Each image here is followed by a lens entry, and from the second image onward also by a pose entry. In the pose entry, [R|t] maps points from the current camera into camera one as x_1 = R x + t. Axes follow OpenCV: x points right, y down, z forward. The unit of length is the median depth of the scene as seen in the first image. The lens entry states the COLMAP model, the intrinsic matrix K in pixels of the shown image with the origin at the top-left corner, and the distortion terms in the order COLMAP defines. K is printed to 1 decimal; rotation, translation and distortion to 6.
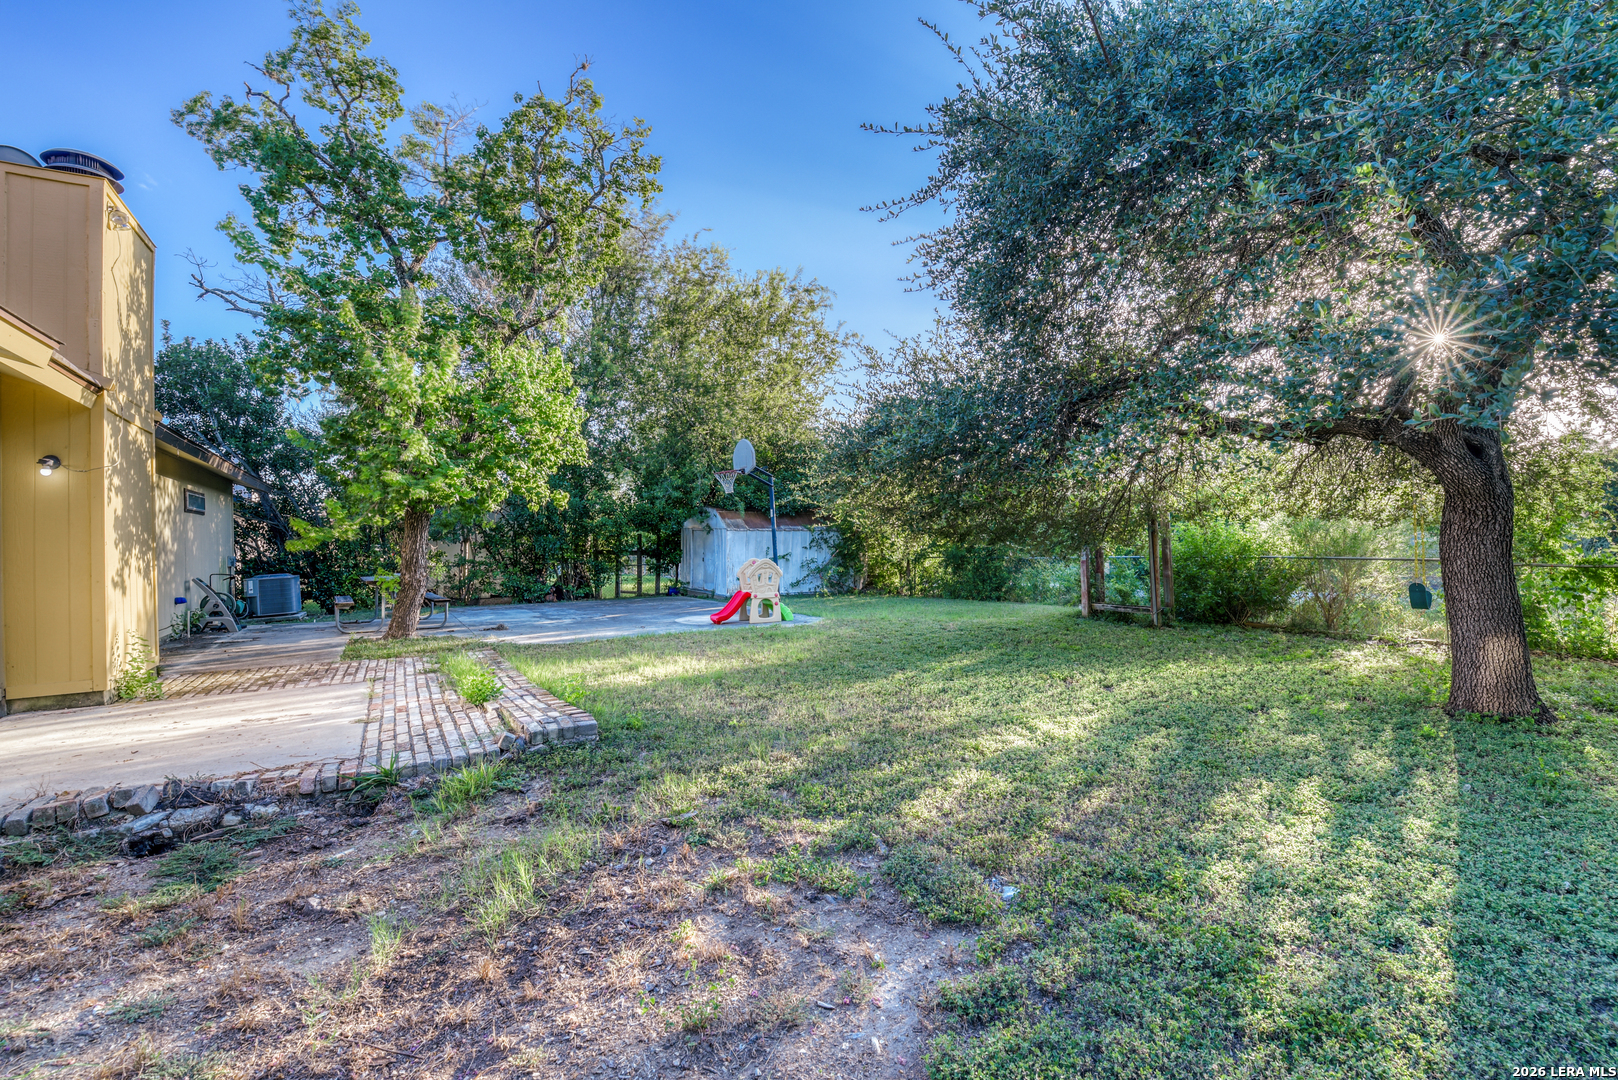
lens RADIAL K [[710.3, 0, 807.1], [0, 710.3, 528.9], [0, 0, 1]] dist [-0.010016, -0.005092]
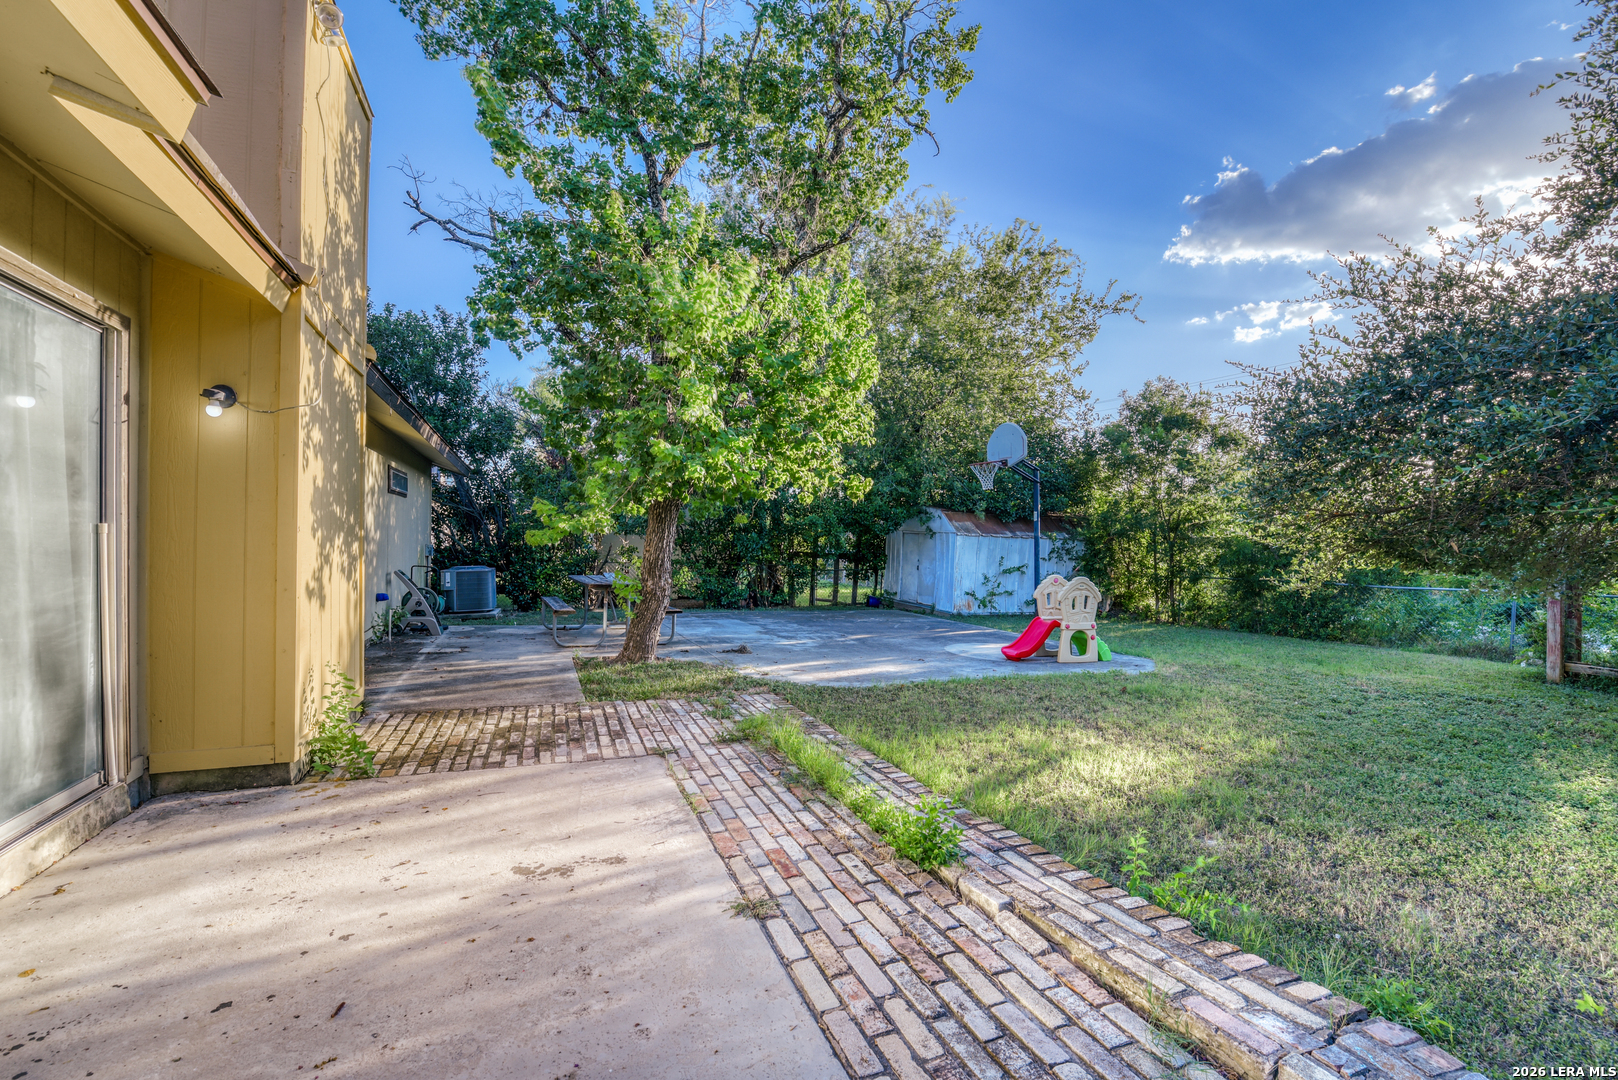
lens RADIAL K [[710.3, 0, 811.6], [0, 710.3, 543.8], [0, 0, 1]] dist [-0.010016, -0.005092]
pose [[0.985108, 0.038424, -0.167586, -0.234751], [-0.035476, 0.999159, 0.020548, 0.002236], [0.168235, -0.014297, 0.985643, 0.240606]]
